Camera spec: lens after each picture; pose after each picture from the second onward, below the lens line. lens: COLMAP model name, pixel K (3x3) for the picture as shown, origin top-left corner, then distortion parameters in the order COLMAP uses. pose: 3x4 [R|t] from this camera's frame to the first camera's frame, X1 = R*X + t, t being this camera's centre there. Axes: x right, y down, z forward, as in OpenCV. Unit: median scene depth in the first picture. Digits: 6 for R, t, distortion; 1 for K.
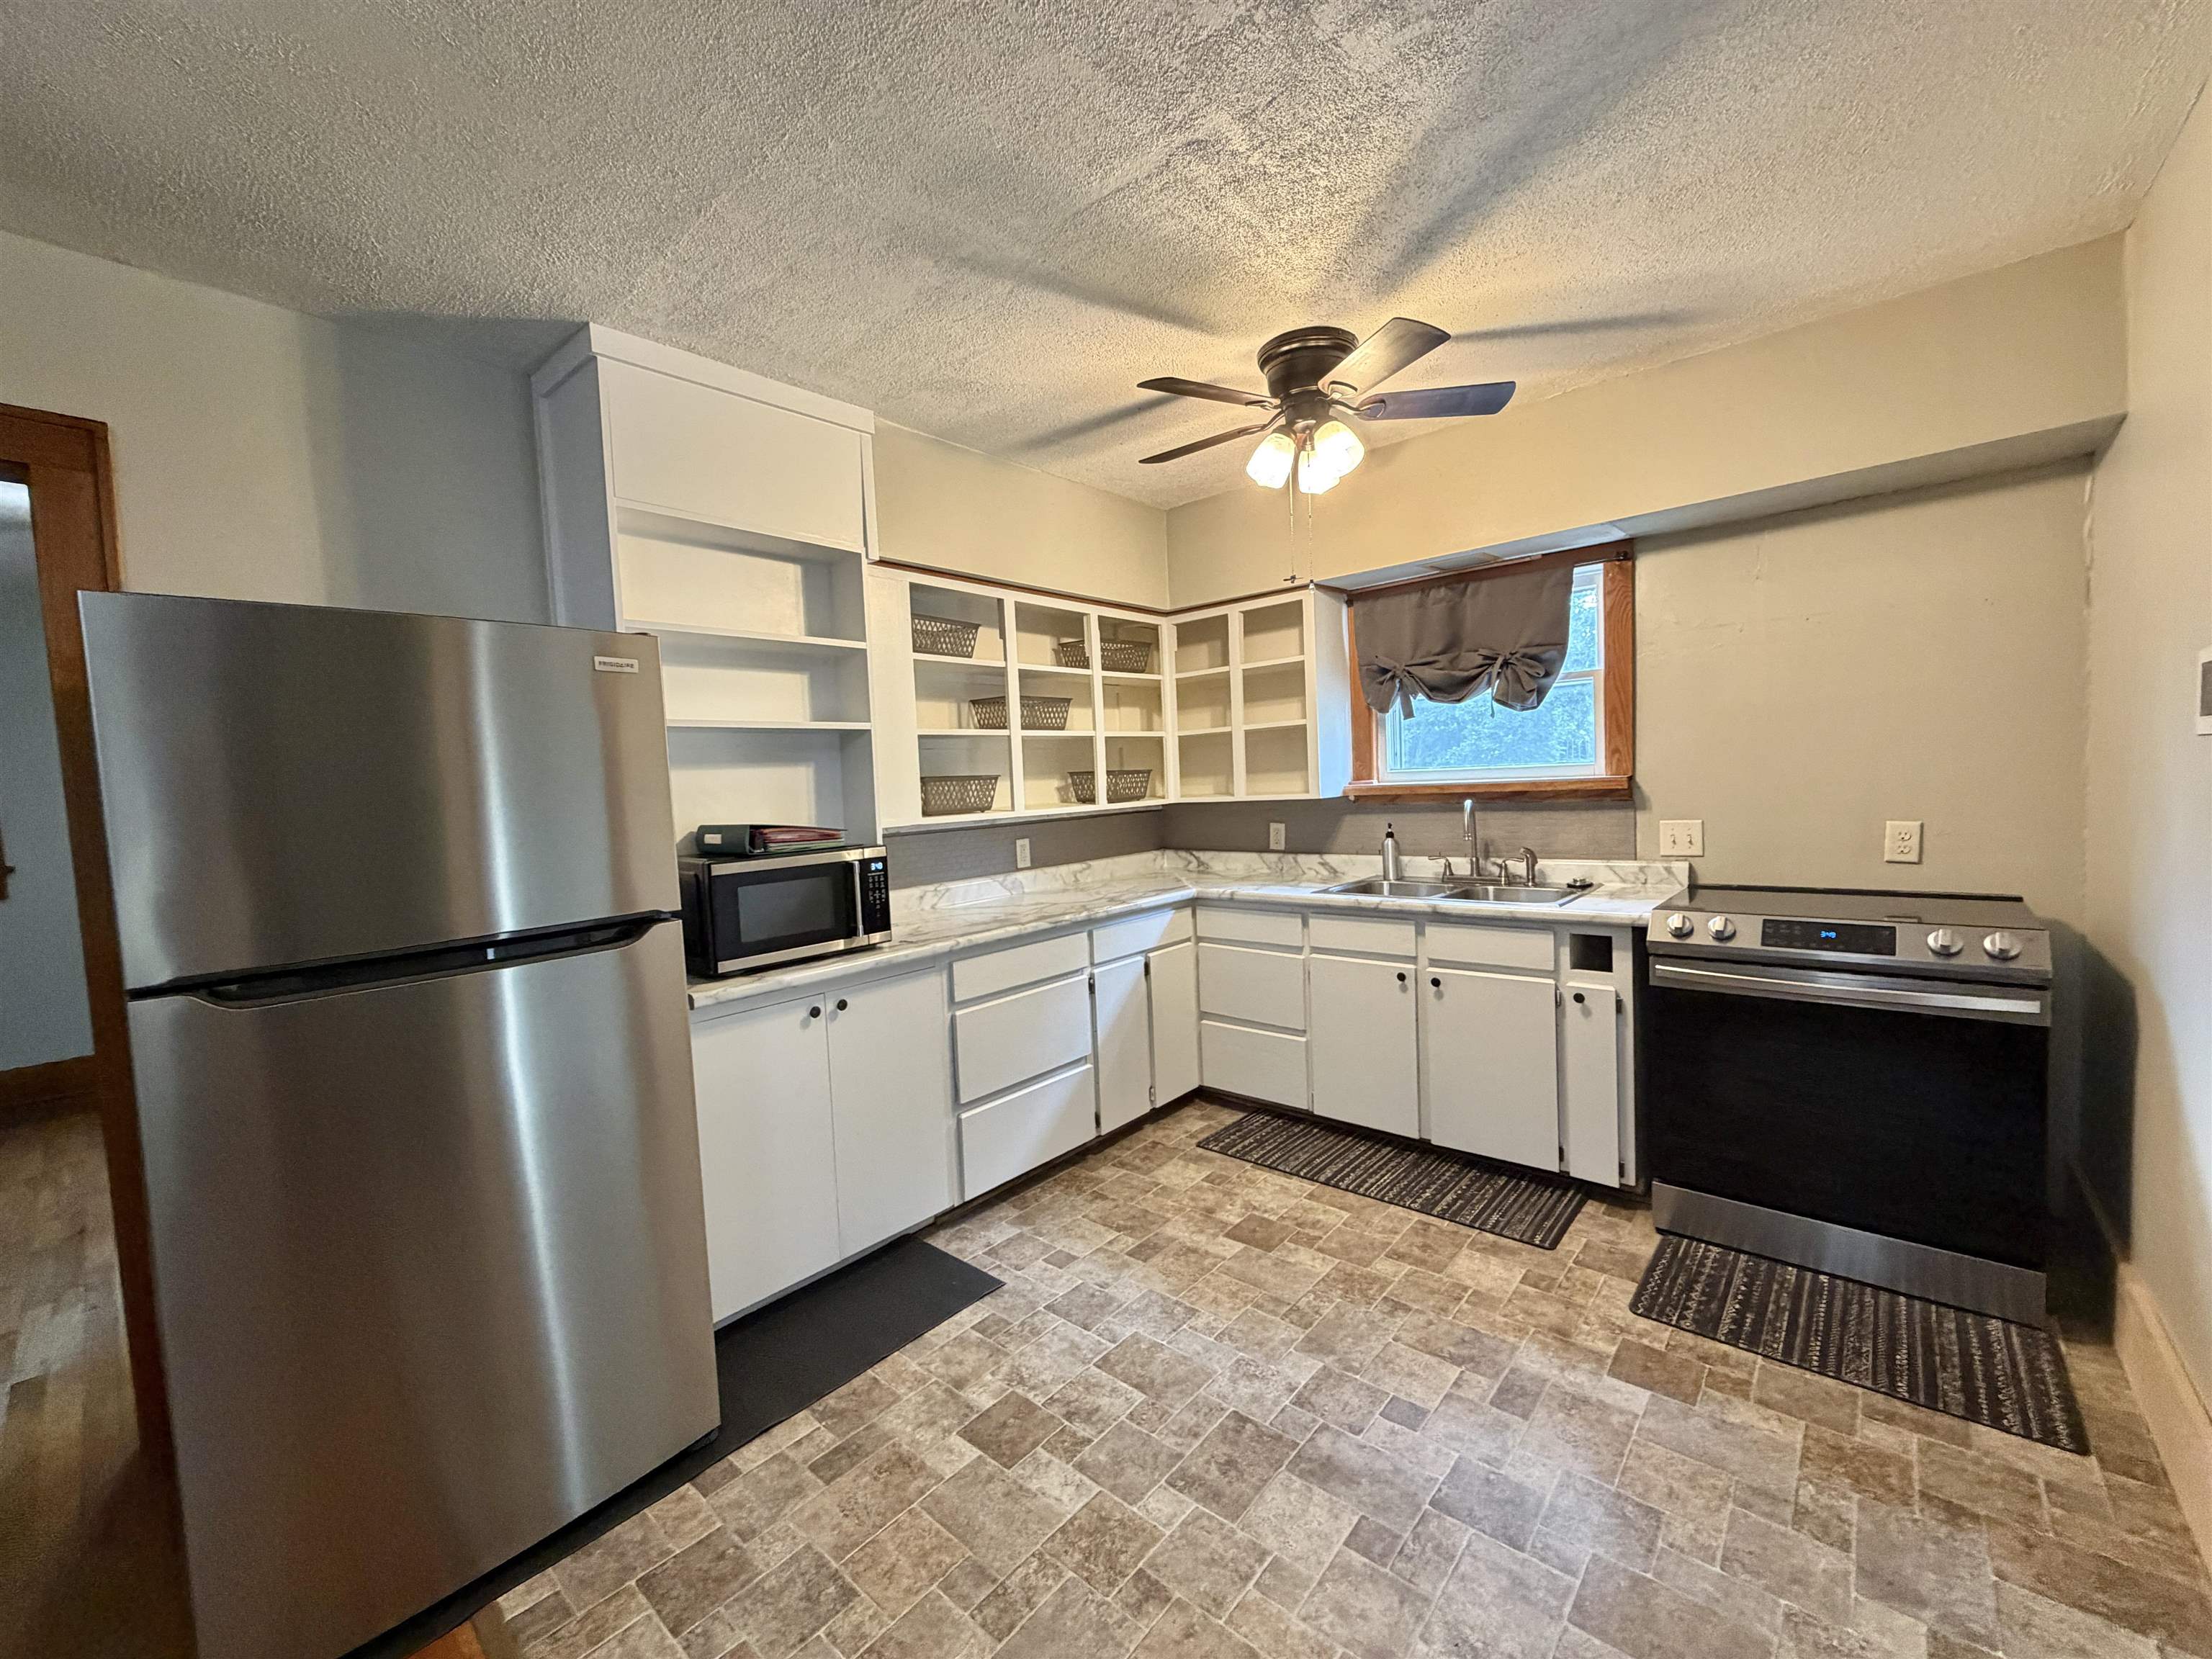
lens RADIAL K [[881.1, 0, 1098.0], [0, 881.1, 832.8], [0, 0, 1]] dist [0.000016, 0.000307]
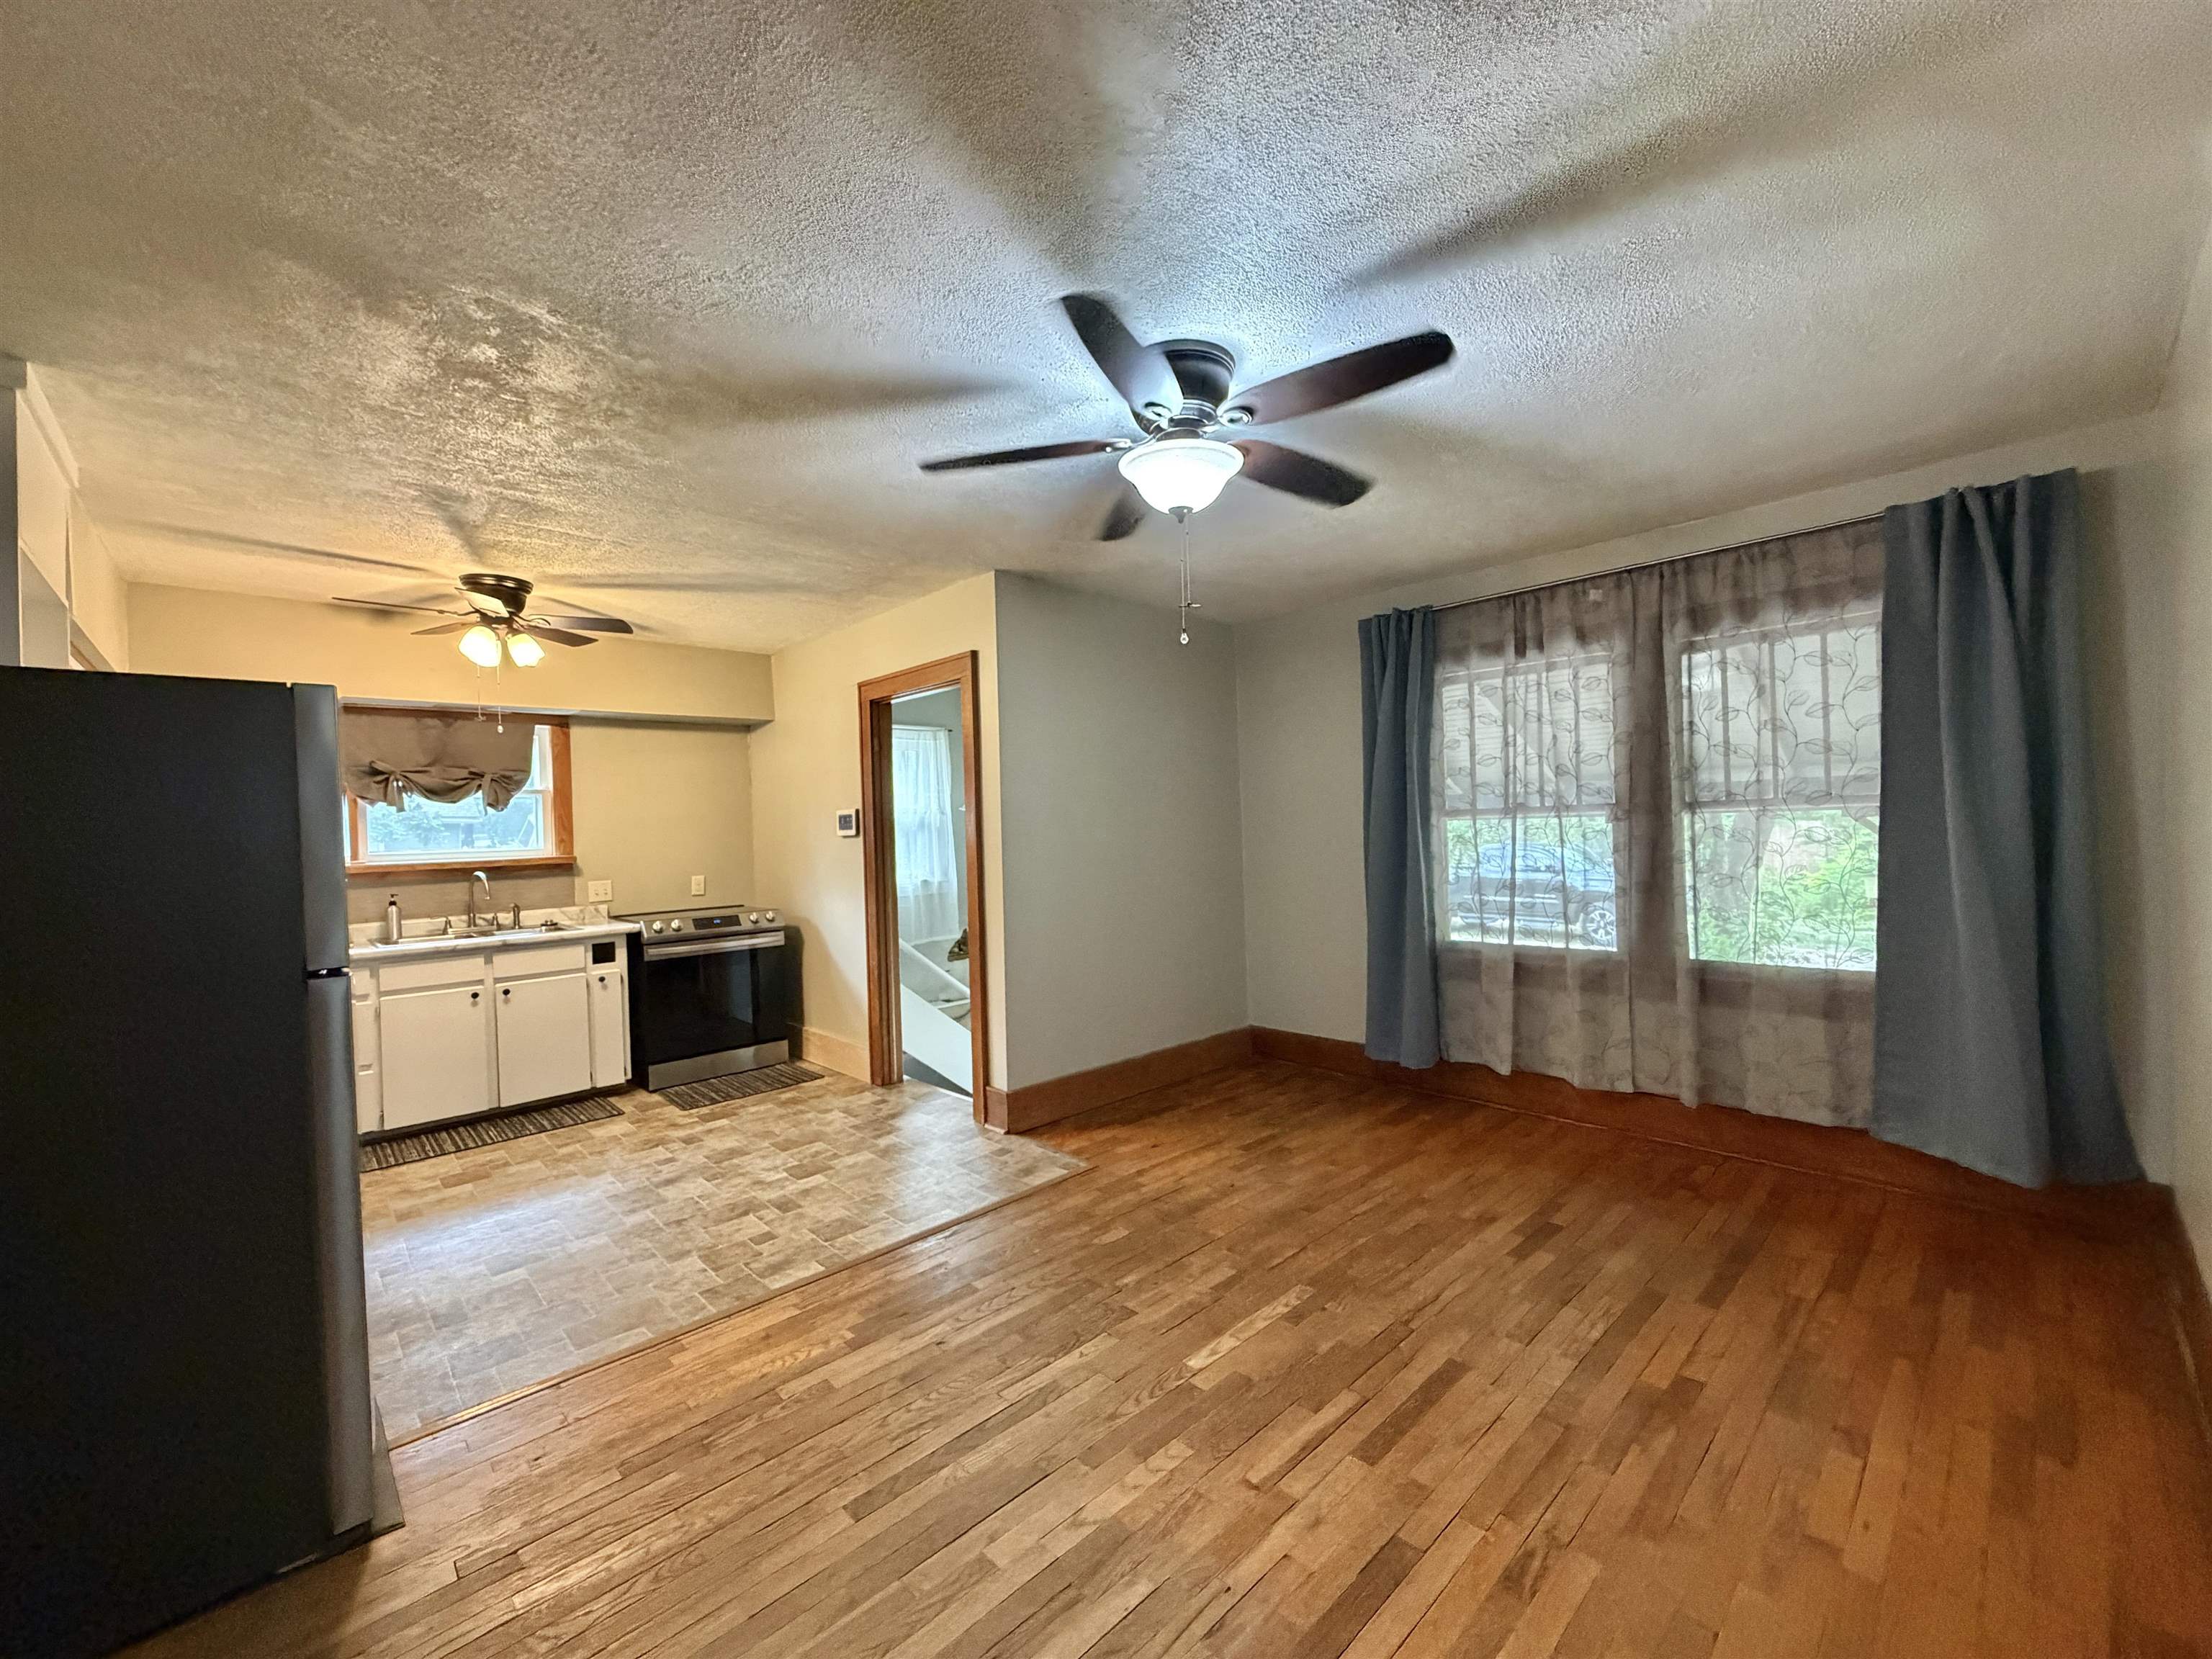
lens RADIAL K [[881.1, 0, 1101.2], [0, 881.1, 833.6], [0, 0, 1]] dist [0.000016, 0.000307]
pose [[0.089385, 0.035575, 0.995362, -1.117238], [0.087944, 0.995177, -0.043466, 0.063104], [-0.992107, 0.091421, 0.085825, -0.158050]]
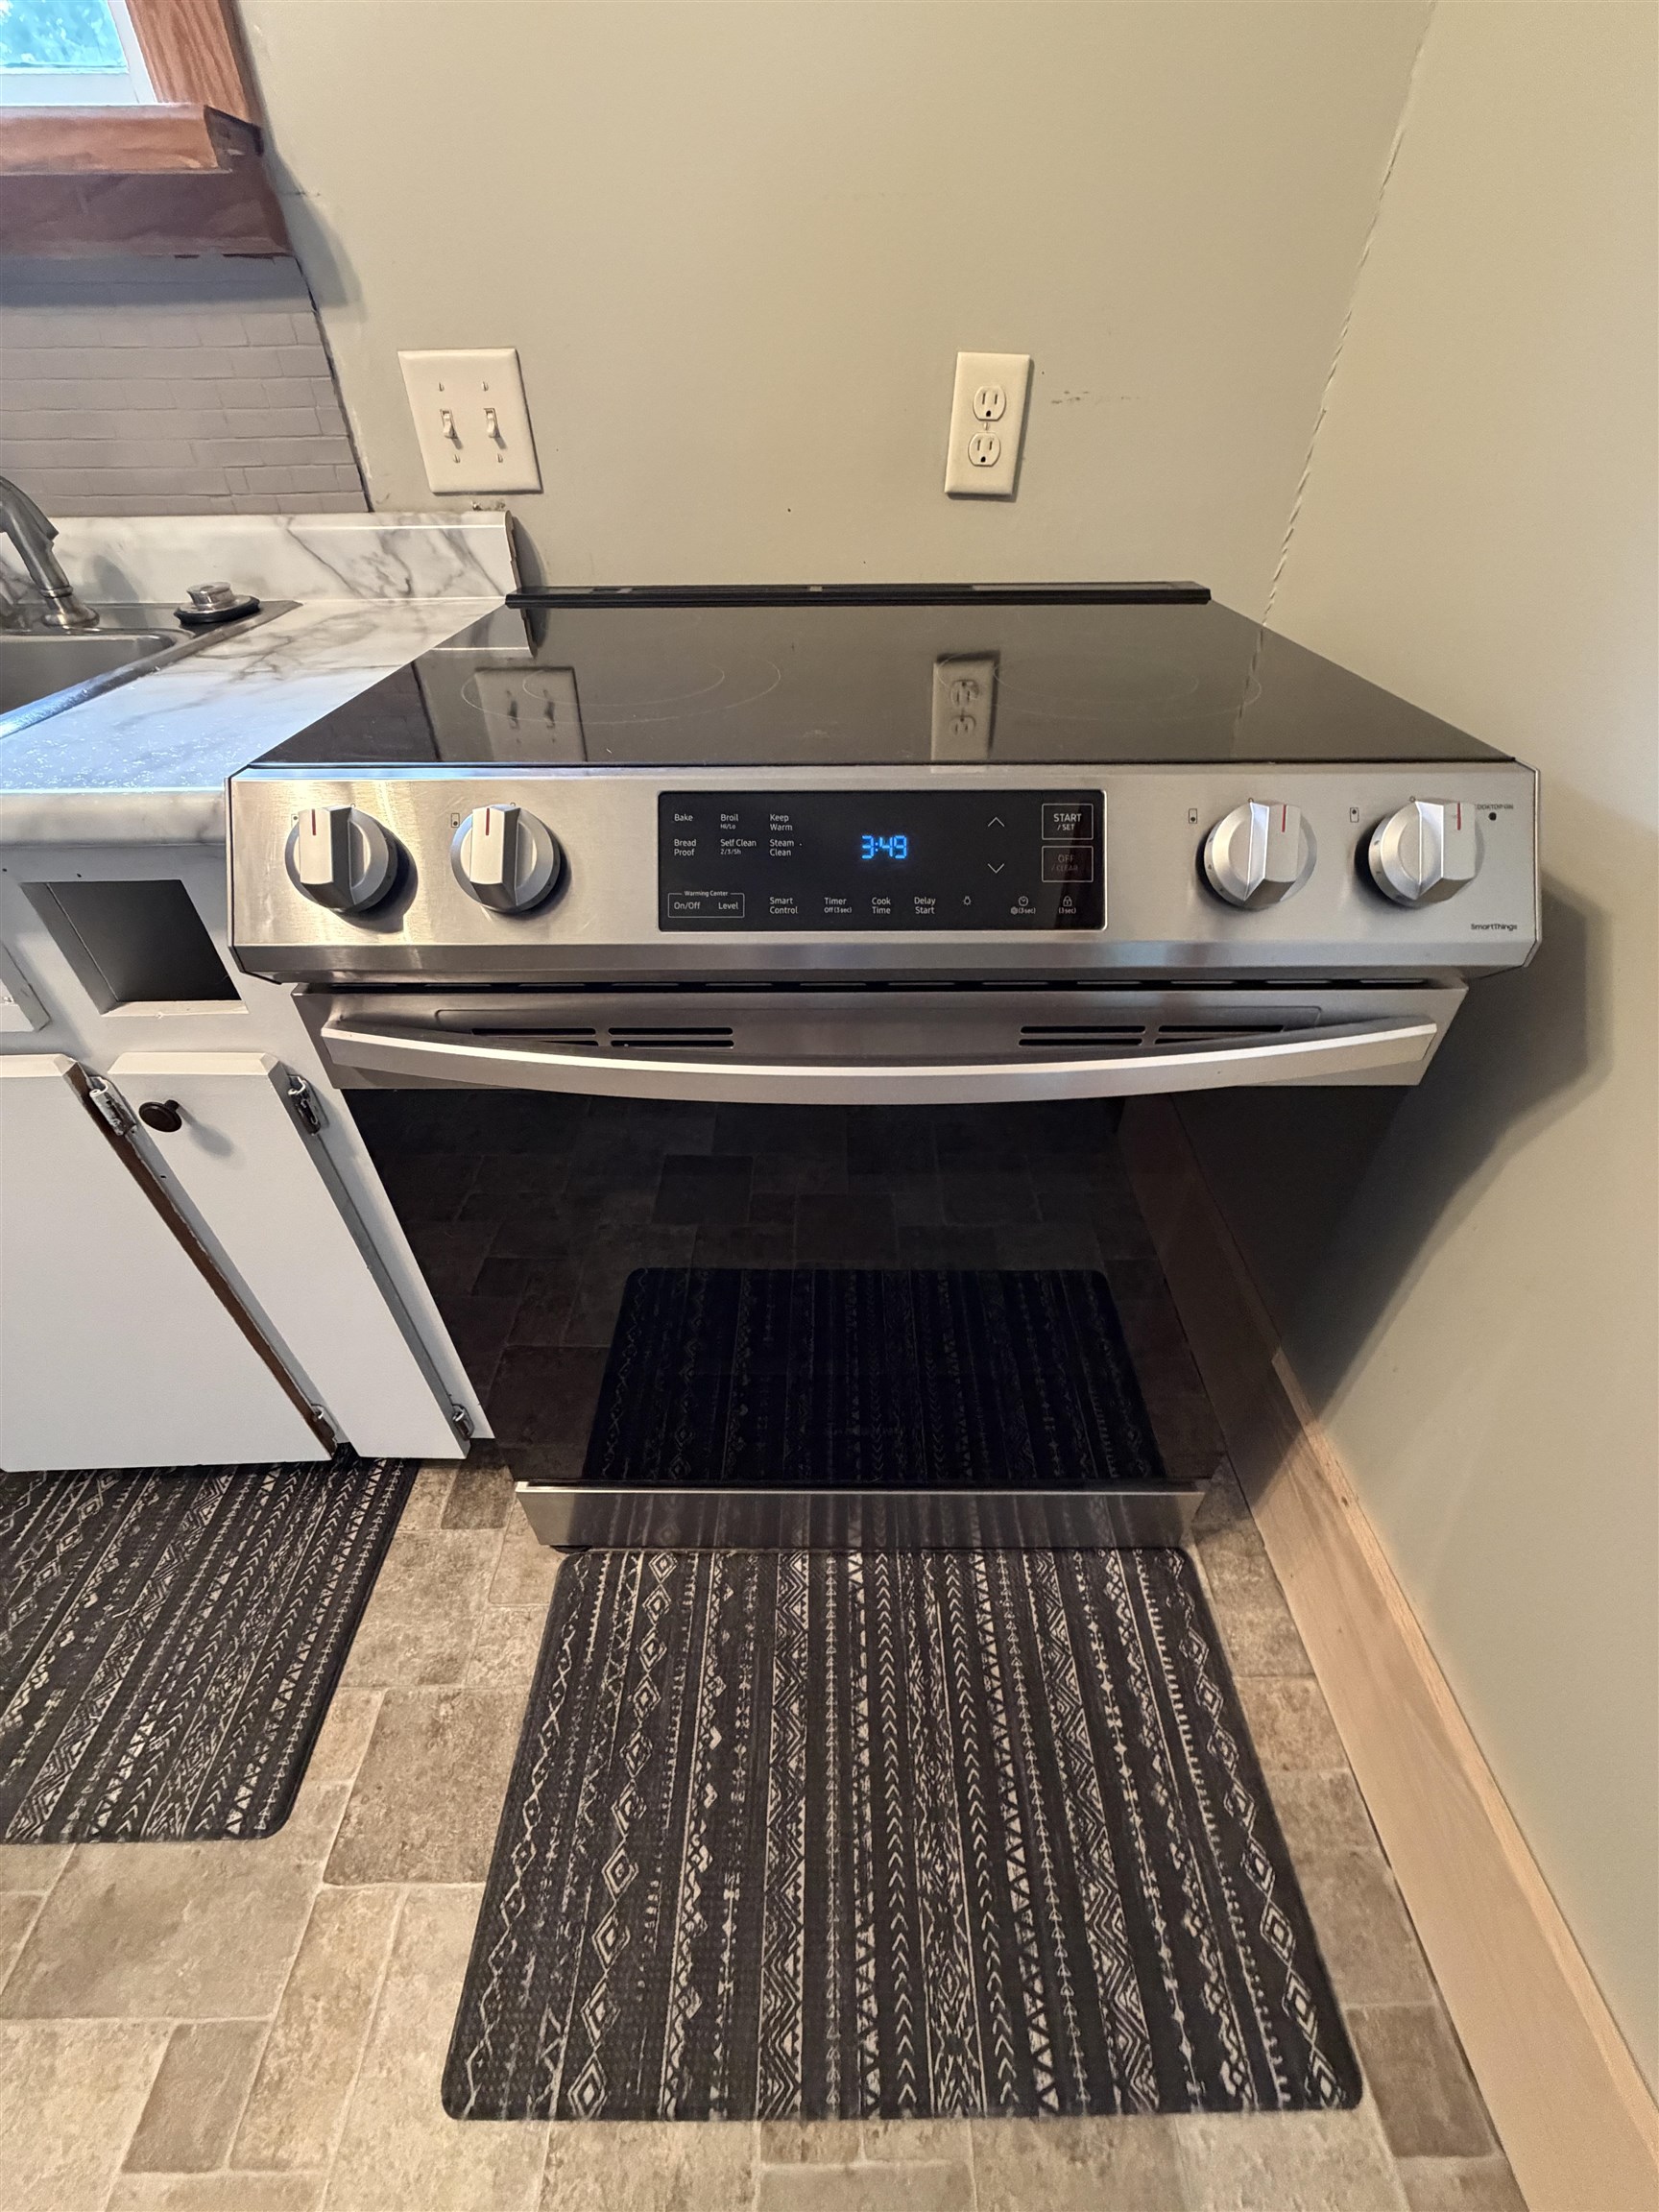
lens RADIAL K [[881.1, 0, 829.3], [0, 881.1, 1097.0], [0, 0, 1]] dist [0.000016, 0.000307]
pose [[0.740252, -0.386582, 0.550074, 0.553950], [0.009945, 0.824368, 0.565967, 0.031427], [-0.672256, -0.413488, 0.614085, 0.700393]]
